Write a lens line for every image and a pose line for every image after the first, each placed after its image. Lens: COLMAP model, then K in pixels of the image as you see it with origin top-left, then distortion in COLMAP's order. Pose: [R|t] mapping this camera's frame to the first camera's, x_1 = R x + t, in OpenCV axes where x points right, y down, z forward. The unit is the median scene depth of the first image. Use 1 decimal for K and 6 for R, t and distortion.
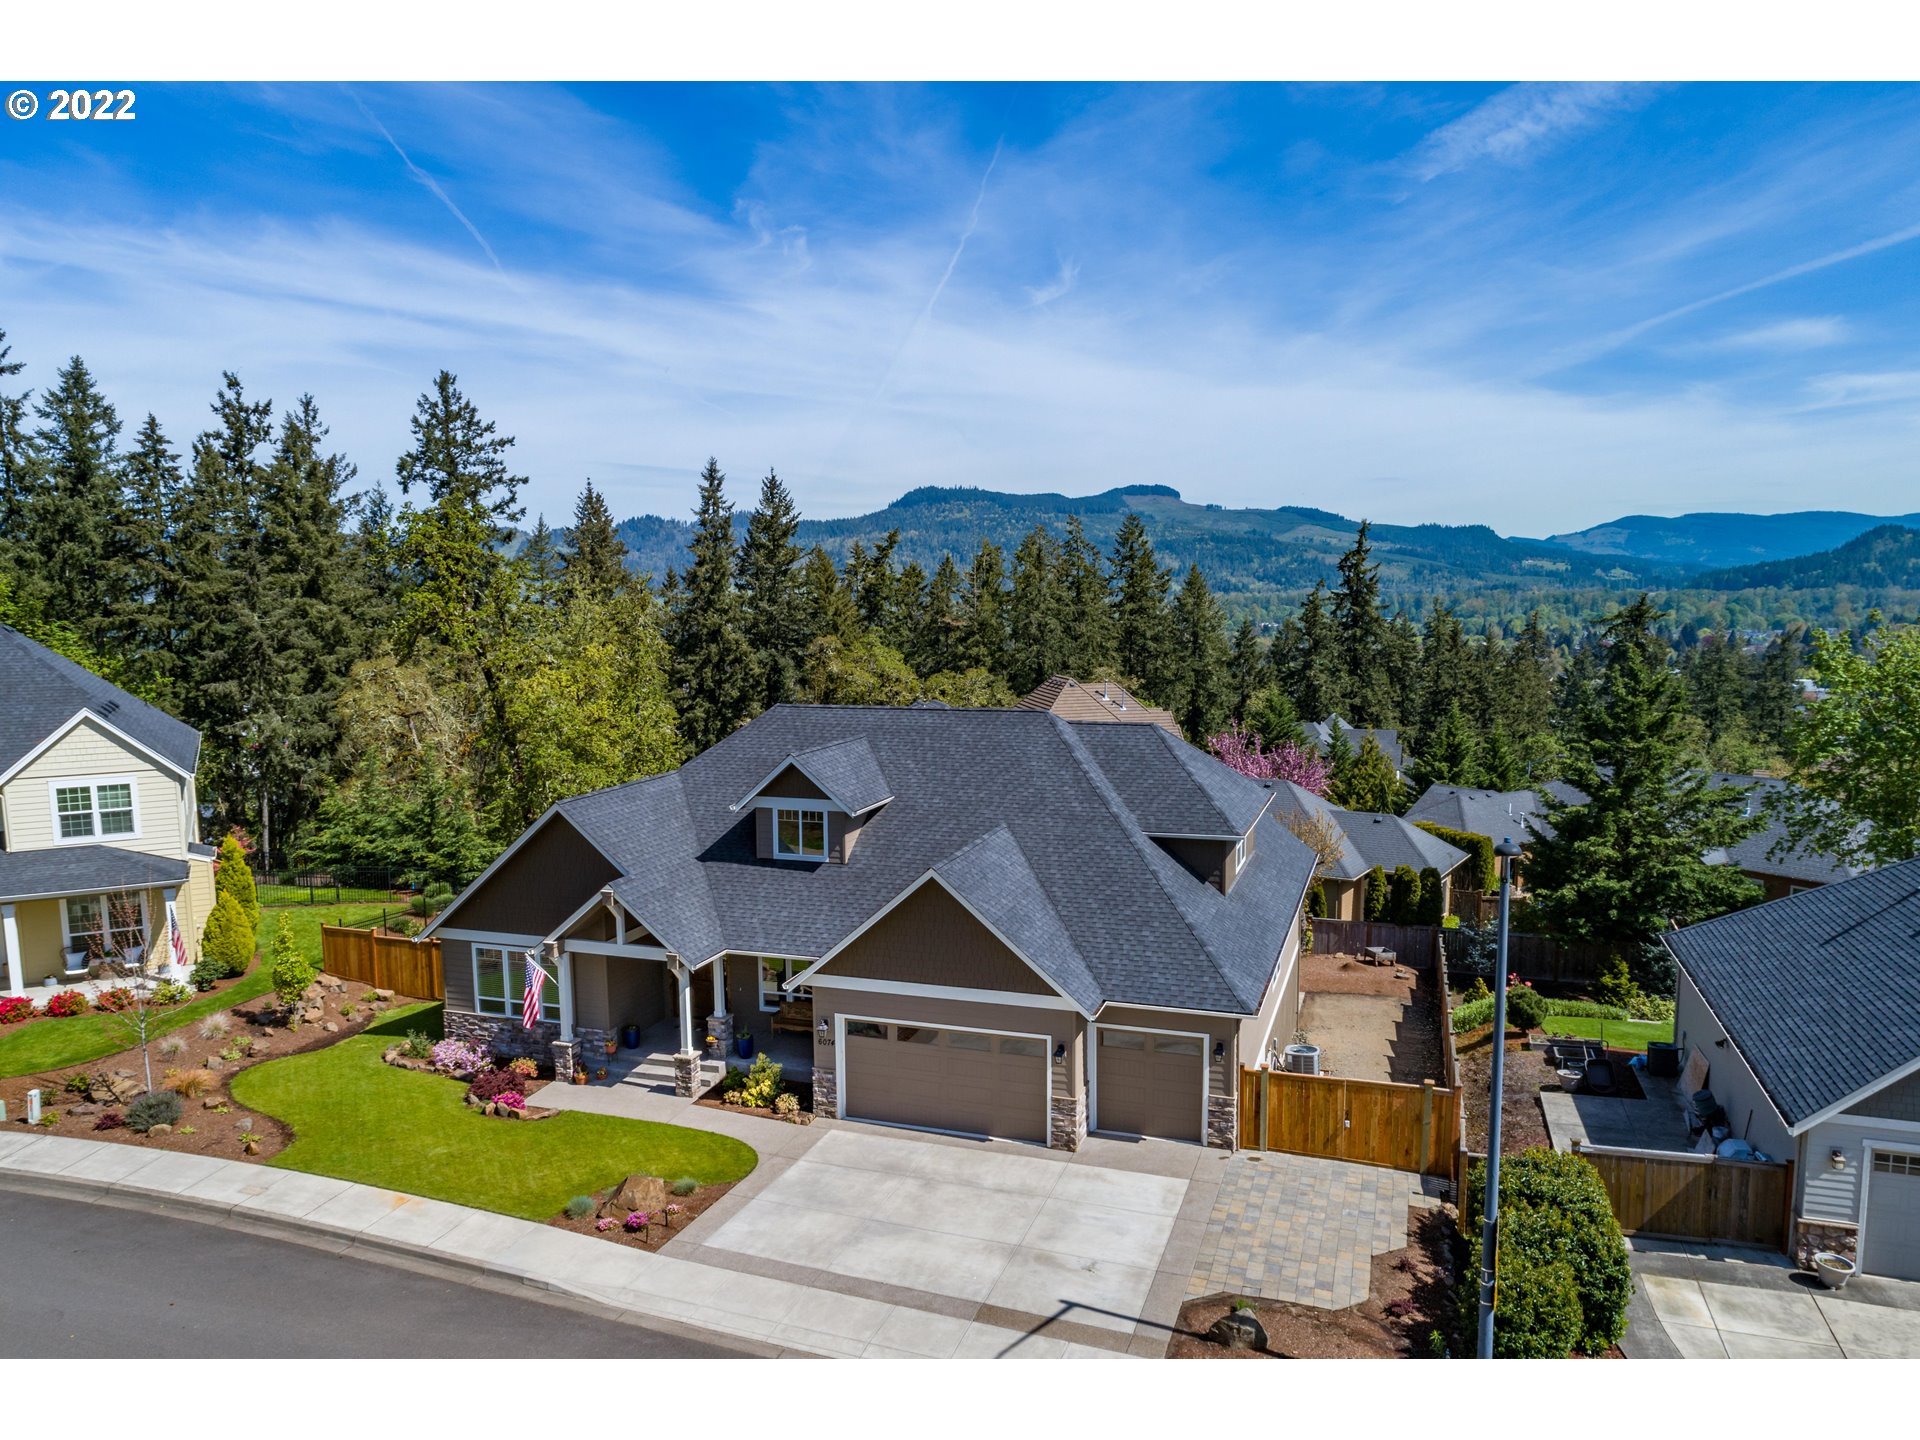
lens RADIAL K [[1374.6, 0, 950.9], [0, 1374.6, 729.1], [0, 0, 1]] dist [-0.007259, 0.010956]
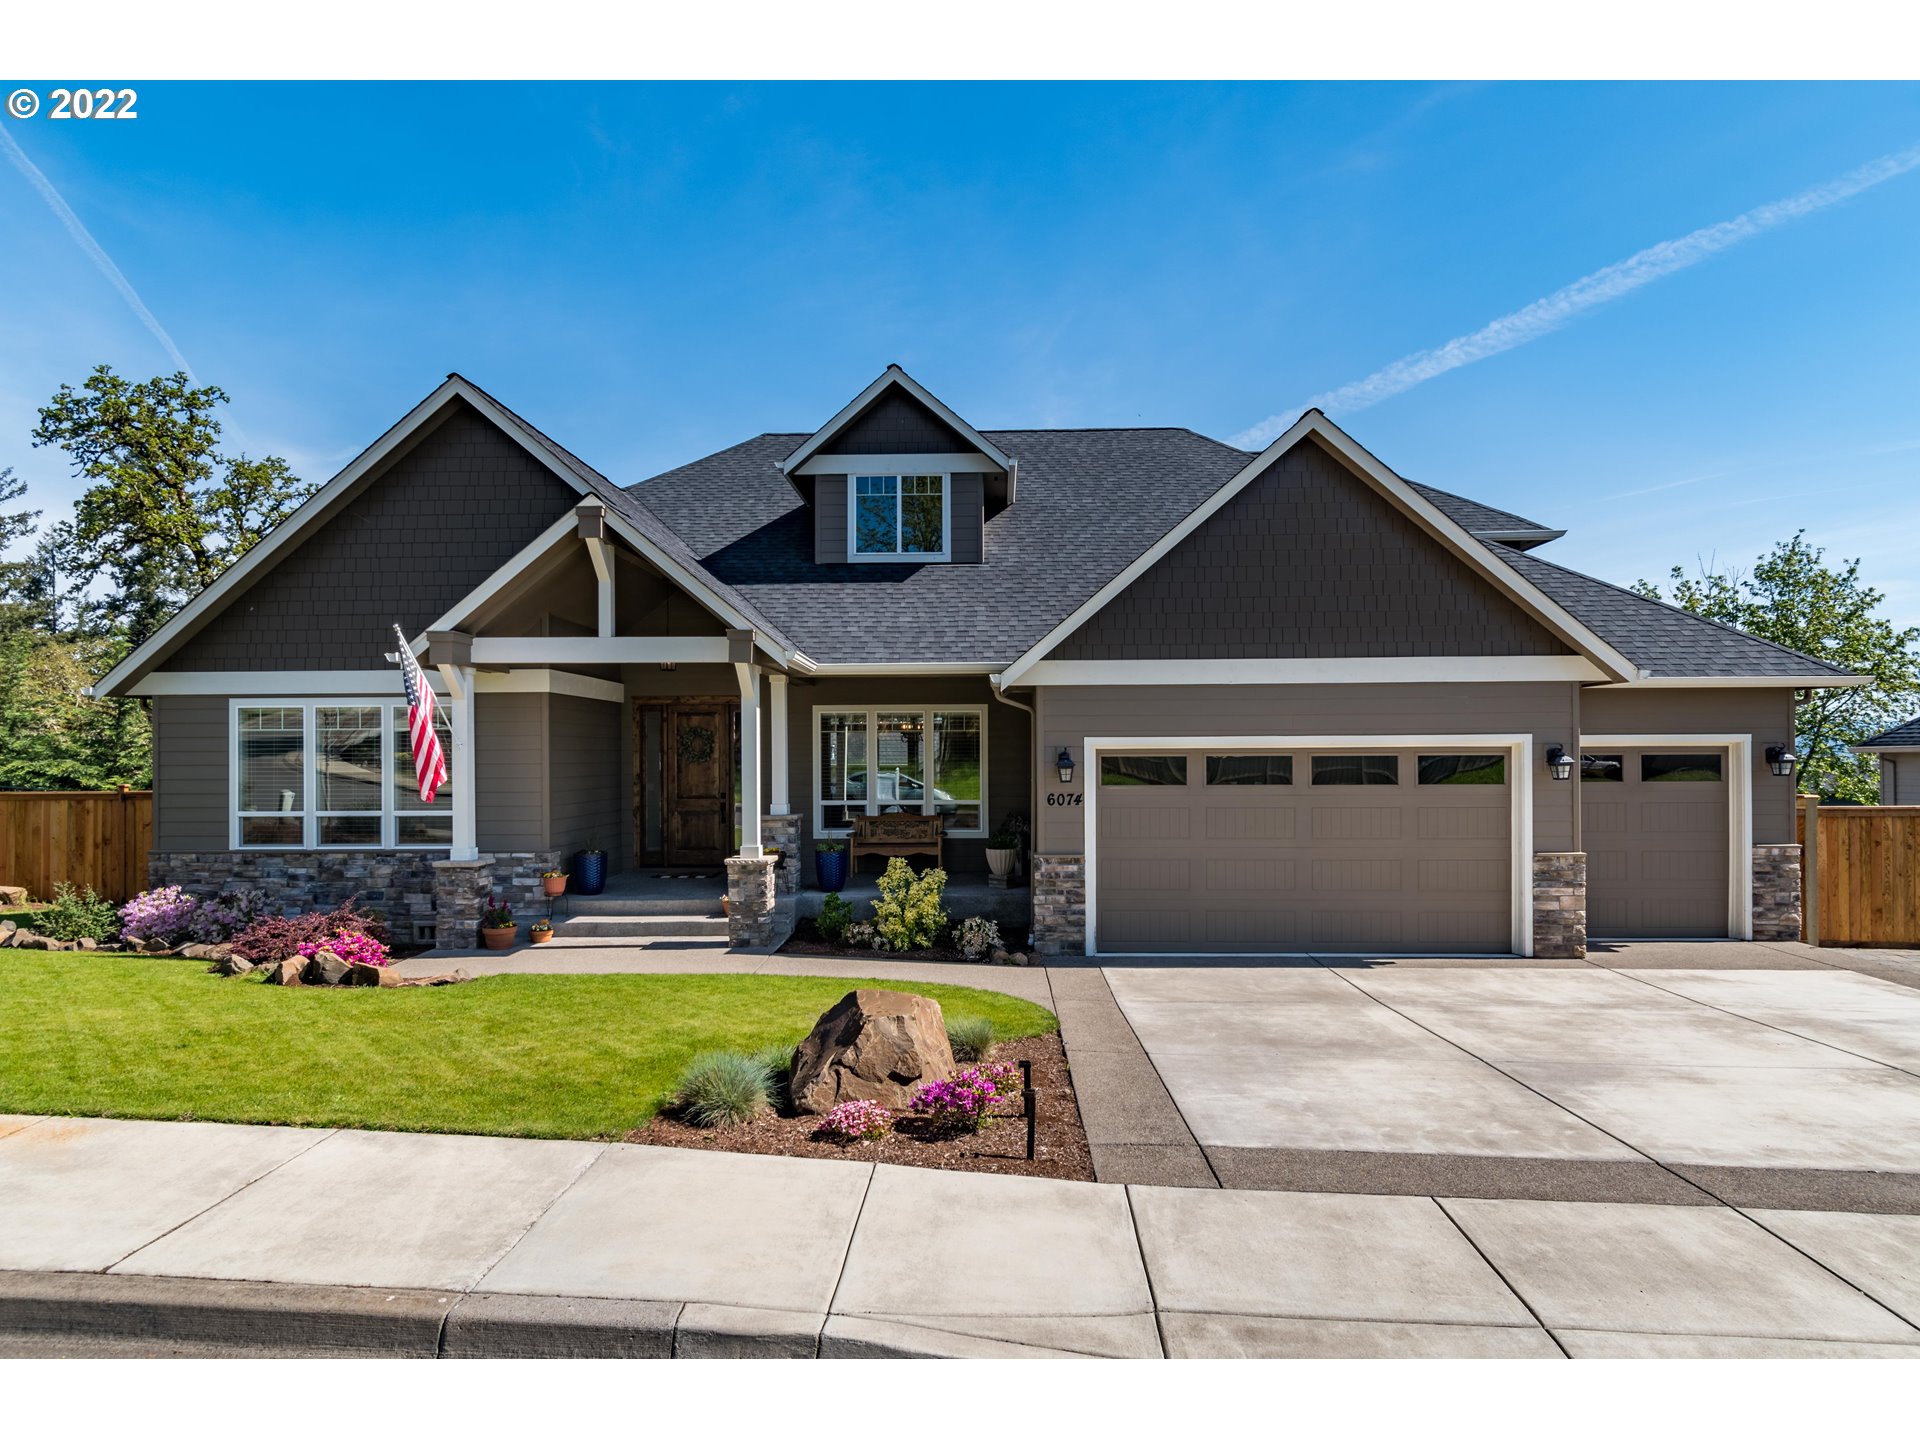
lens RADIAL K [[1088.3, 0, 977.7], [0, 1088.3, 749.9], [0, 0, 1]] dist [0.005070, -0.001913]
pose [[0.951621, 0.007338, 0.307188, -0.214771], [0.030052, 0.992700, -0.116809, 0.225226], [-0.305802, 0.120390, 0.944453, 0.556238]]
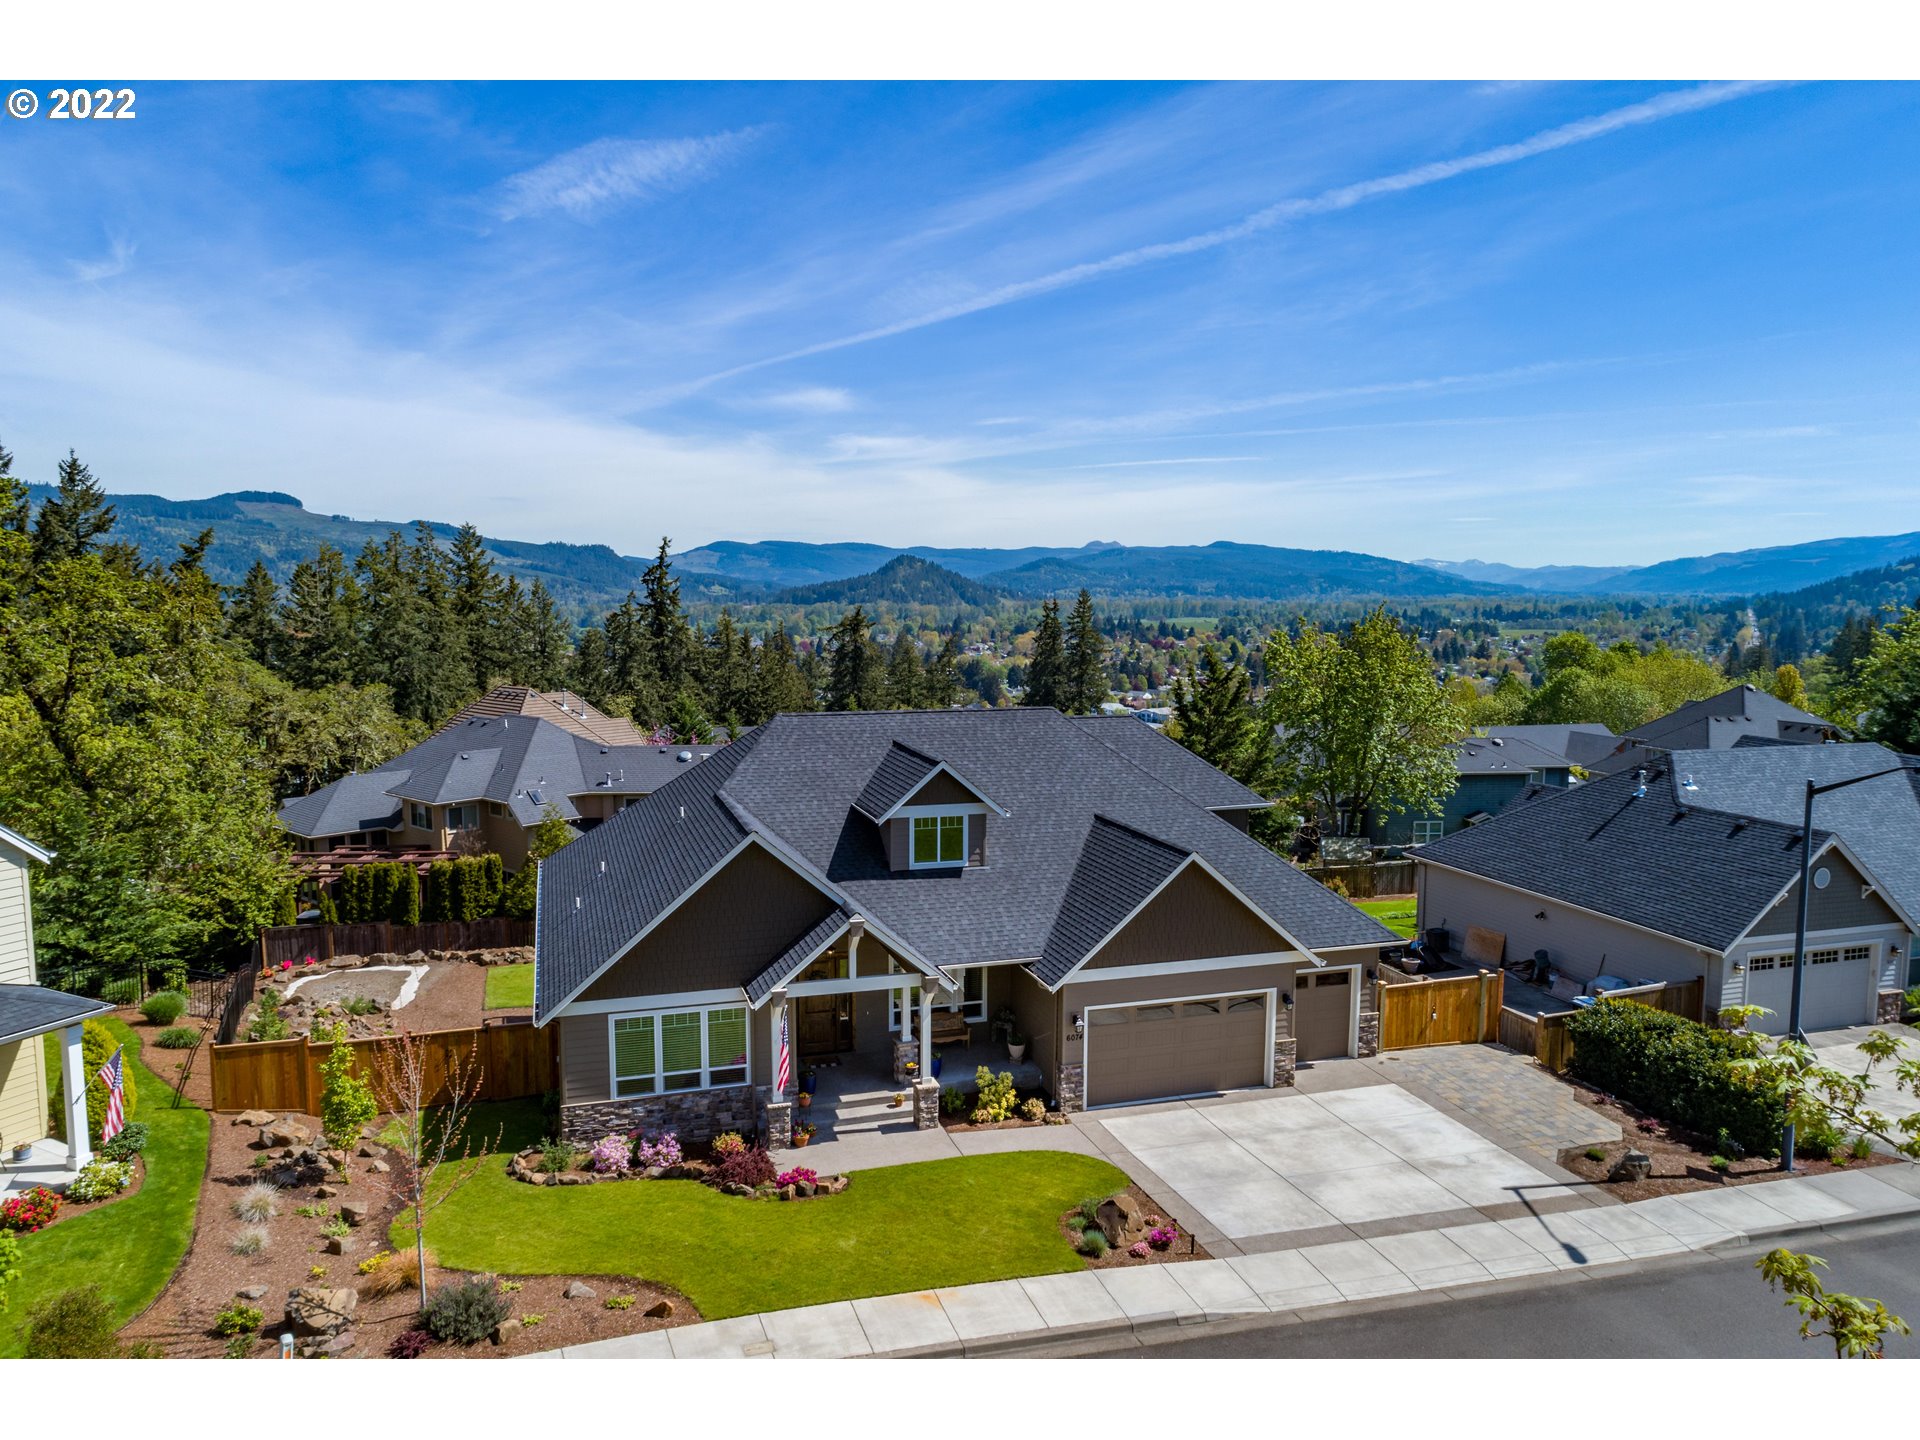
lens RADIAL K [[1283.0, 0, 947.8], [0, 1283.0, 725.8], [0, 0, 1]] dist [0.000148, 0.009430]
pose [[0.802038, -0.050976, 0.595094, -0.632757], [0.054296, 0.998448, 0.012349, -0.016435], [-0.594801, 0.022407, 0.803561, 0.255140]]
